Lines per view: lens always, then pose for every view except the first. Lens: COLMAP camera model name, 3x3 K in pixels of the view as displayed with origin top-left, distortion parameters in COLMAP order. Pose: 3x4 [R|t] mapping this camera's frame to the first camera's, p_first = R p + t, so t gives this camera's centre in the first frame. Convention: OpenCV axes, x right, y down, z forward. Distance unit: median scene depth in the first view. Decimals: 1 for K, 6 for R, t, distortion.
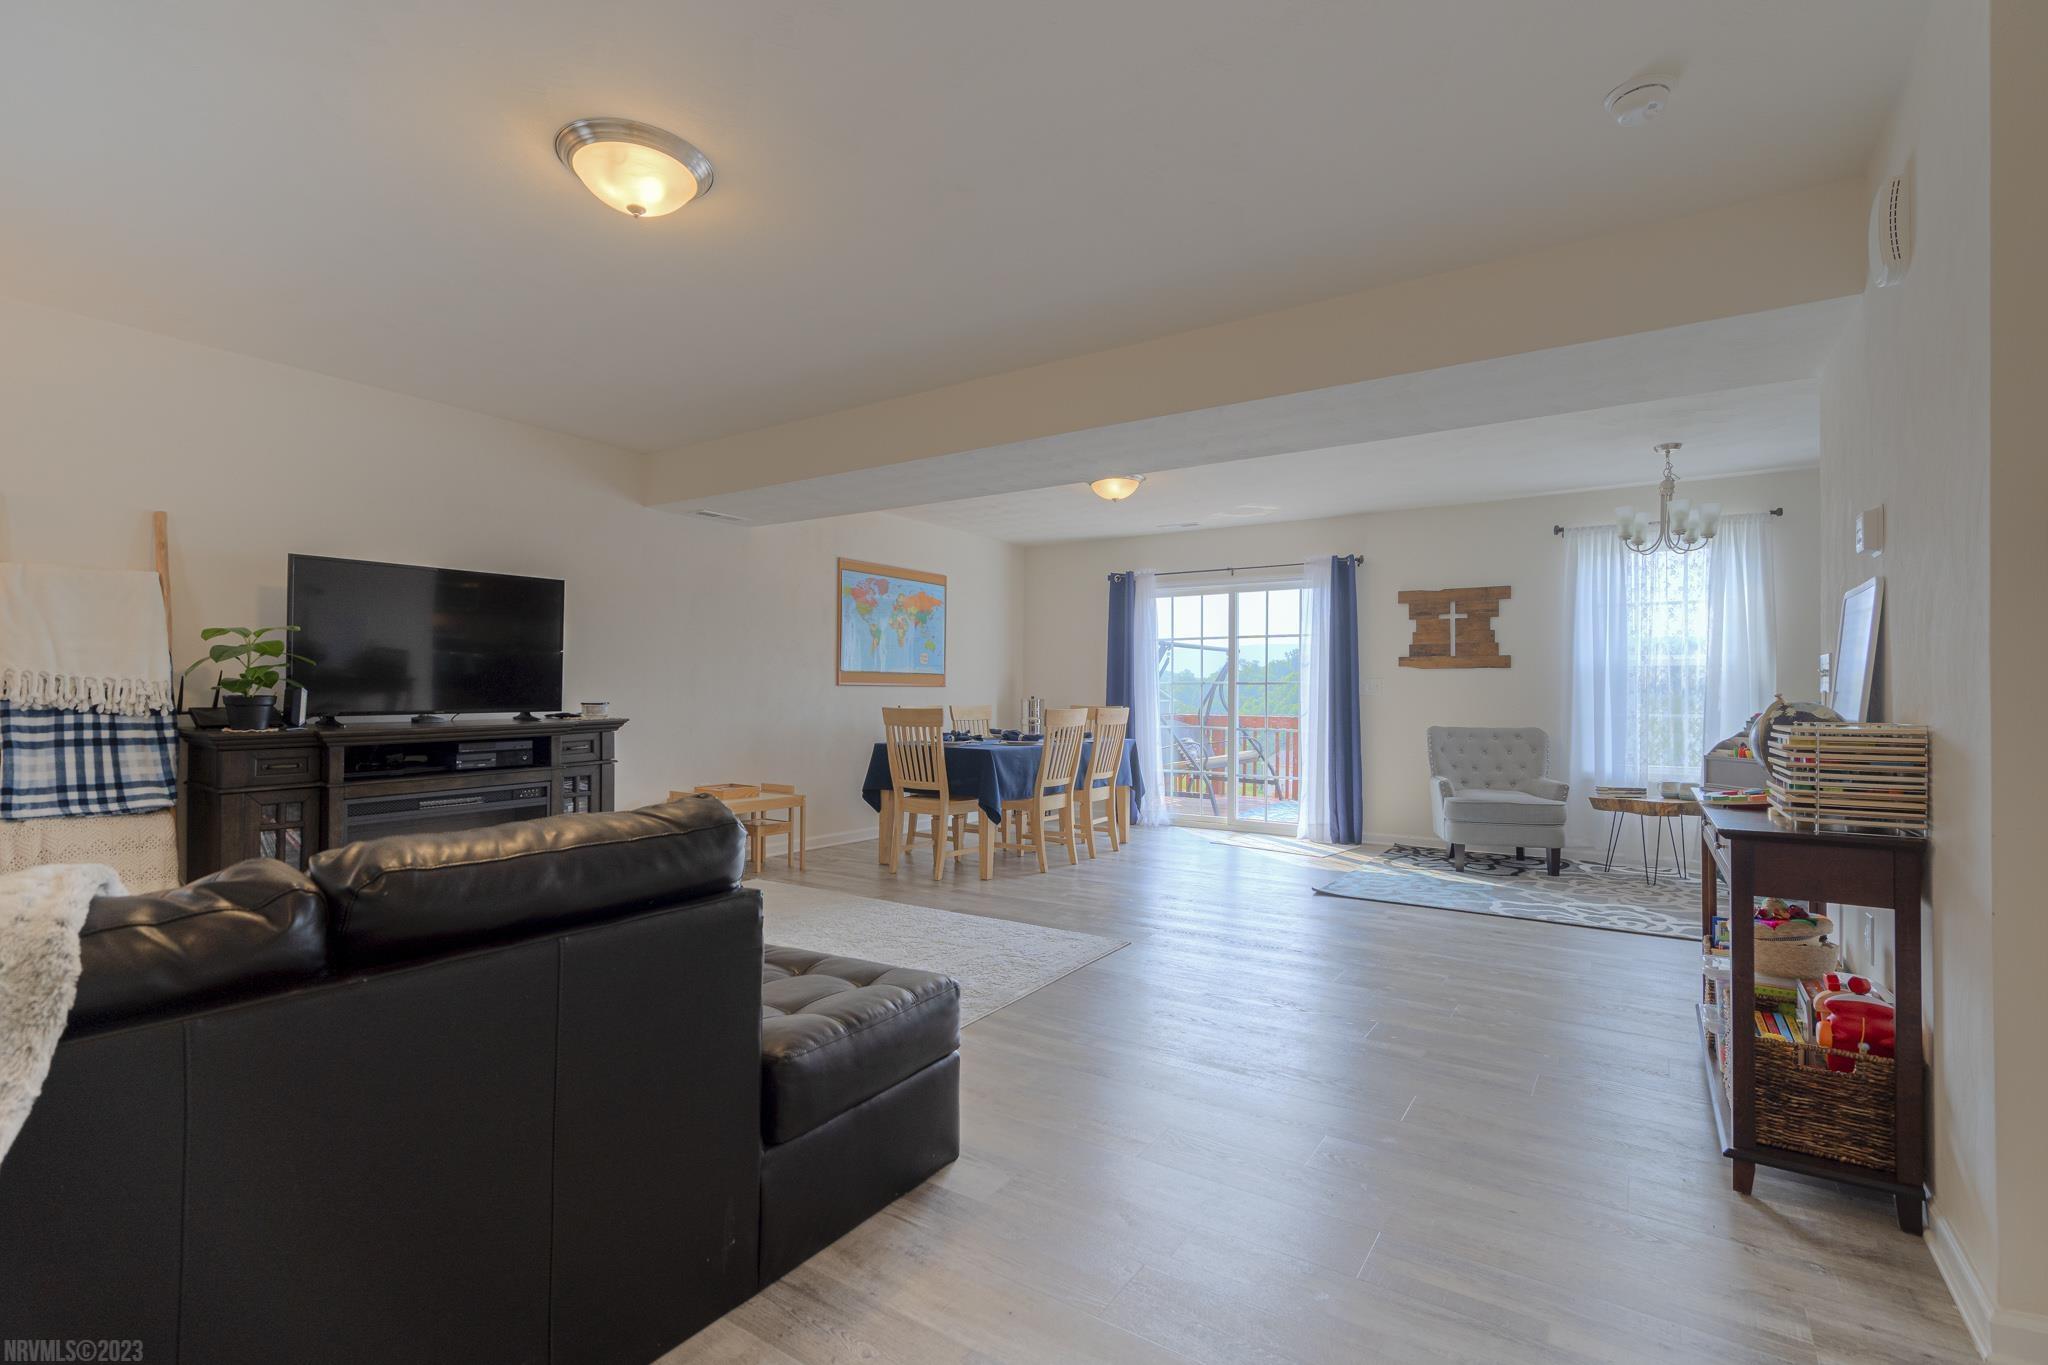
lens RADIAL K [[943.4, 0, 1028.6], [0, 943.4, 687.0], [0, 0, 1]] dist [-0.001091, 0.000103]
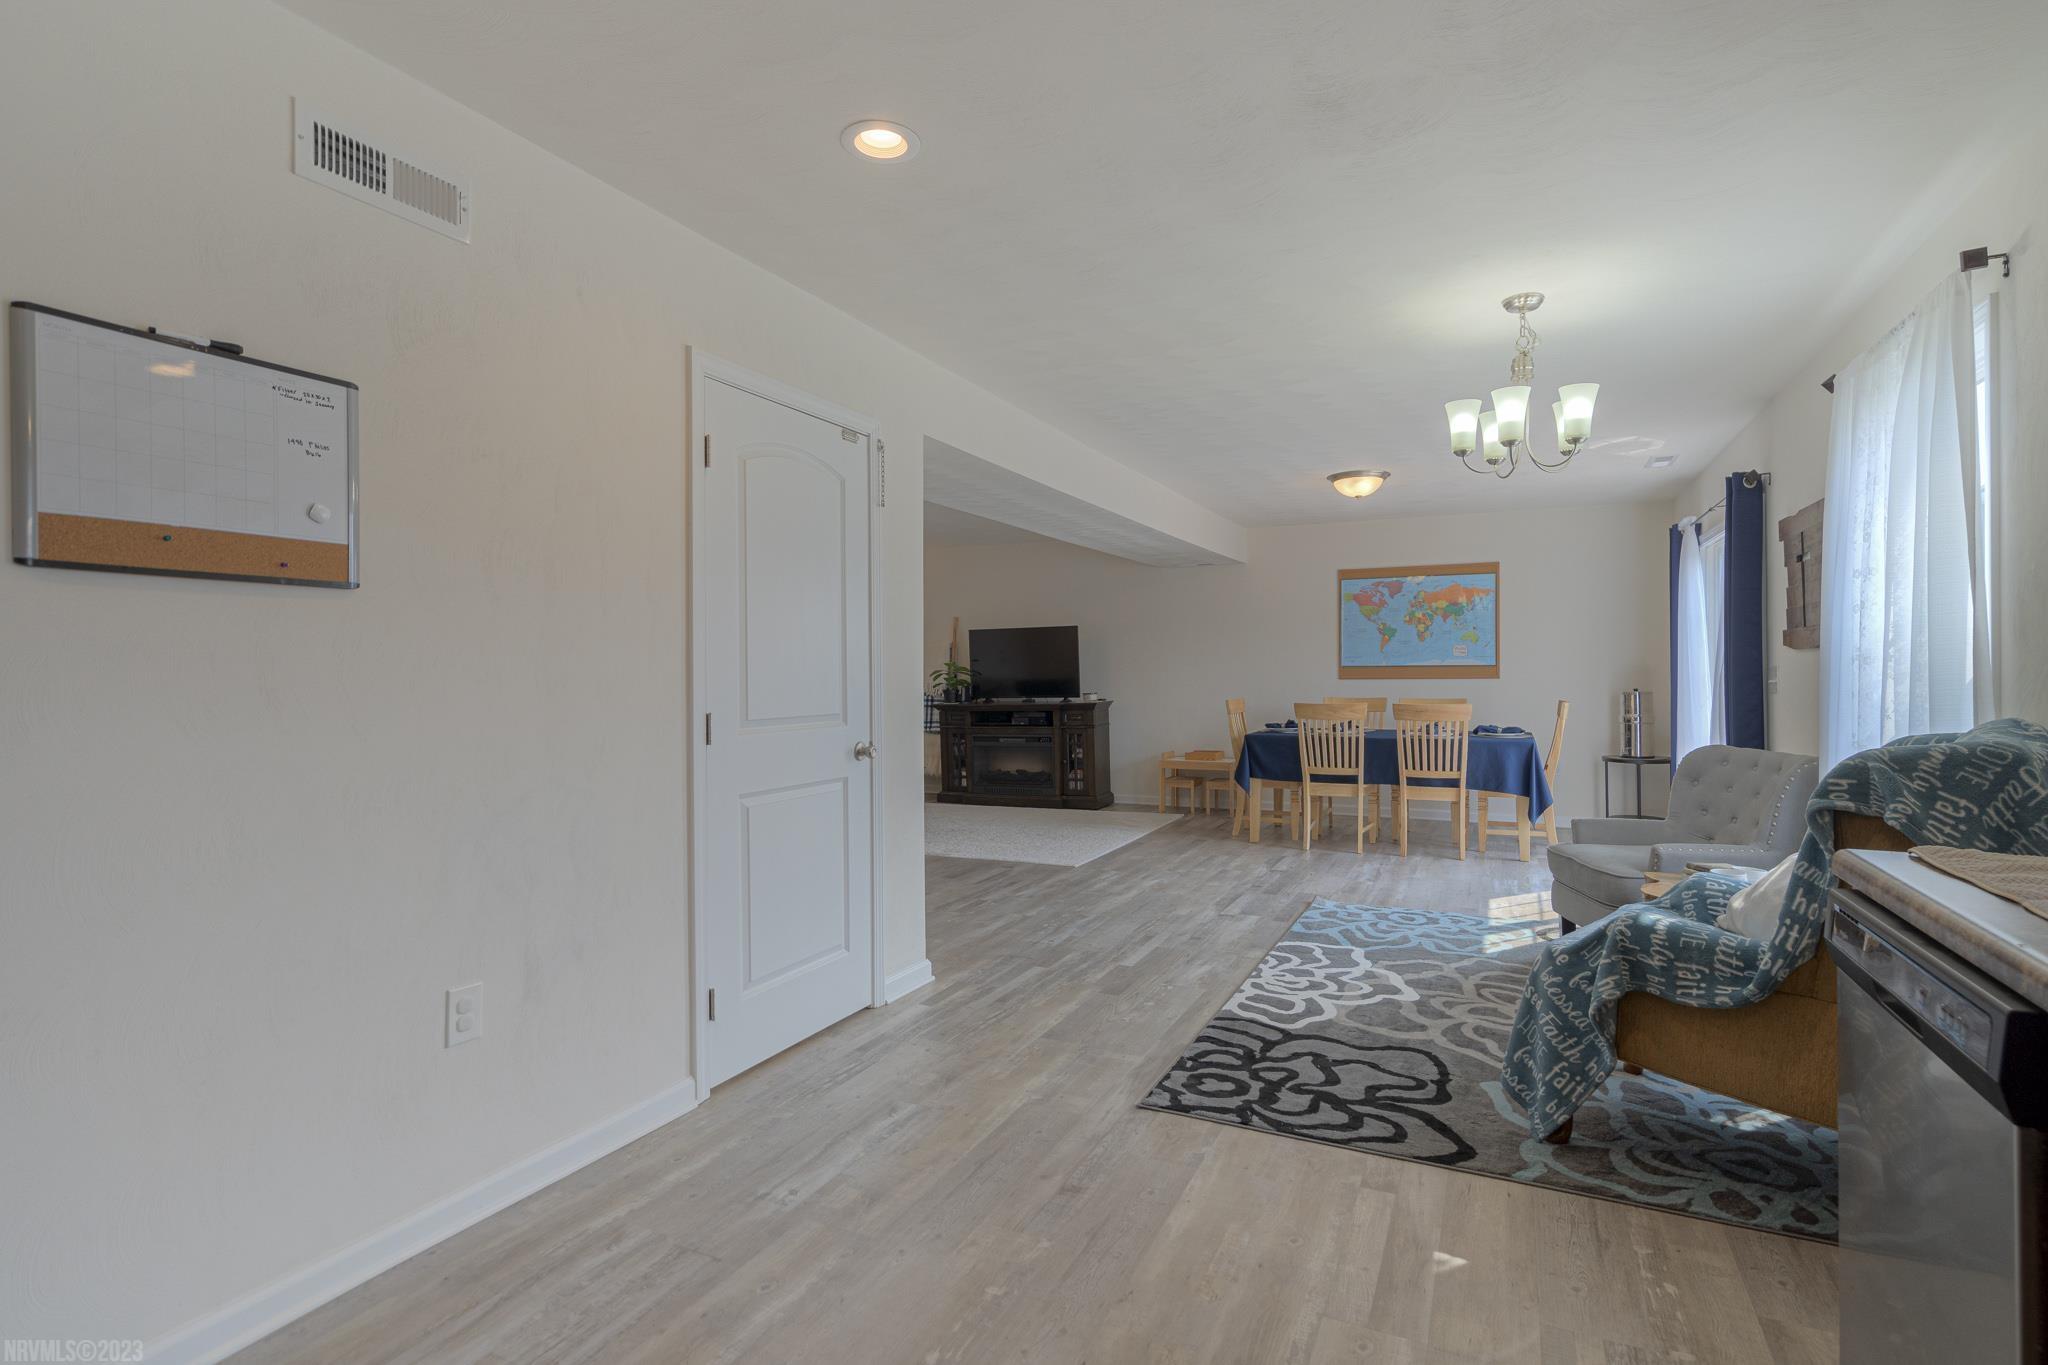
lens RADIAL K [[993.2, 0, 1032.7], [0, 993.2, 679.8], [0, 0, 1]] dist [0.000499, 0.001066]
pose [[0.137086, -0.001489, -0.990558, 1.096712], [0.015519, 0.999879, 0.000645, -0.008921], [0.990438, -0.015461, 0.137092, 0.513392]]
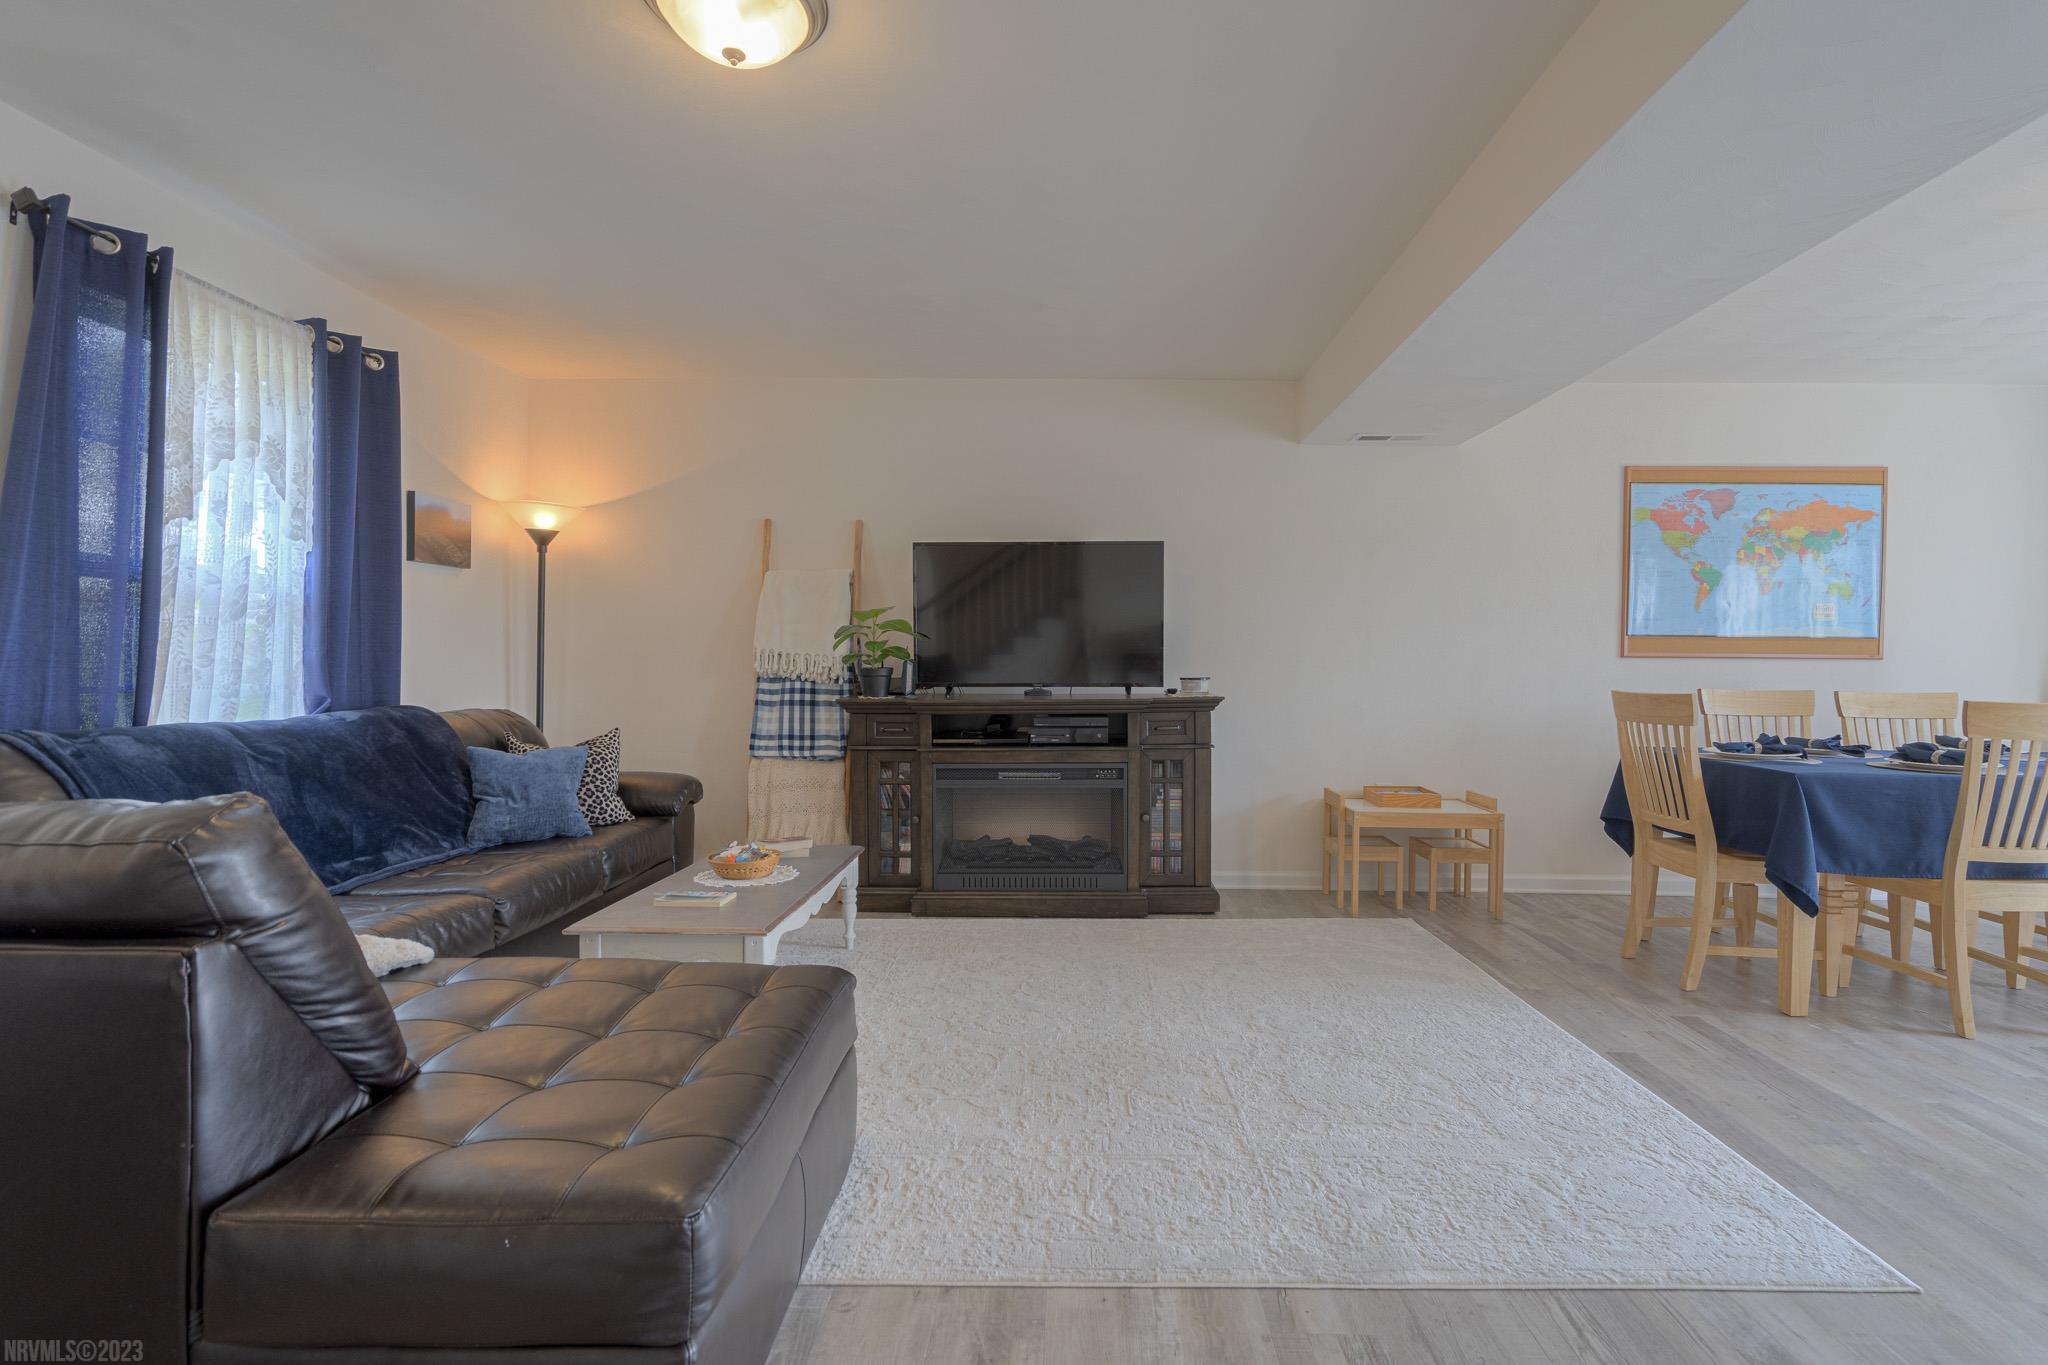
lens RADIAL K [[951.5, 0, 1057.8], [0, 951.5, 679.0], [0, 0, 1]] dist [0.002368, 0.000561]
pose [[0.534500, 0.009979, -0.845110, 0.176588], [0.000952, 0.999923, 0.012409, 0.005325], [0.845168, -0.007437, 0.534449, 0.336840]]
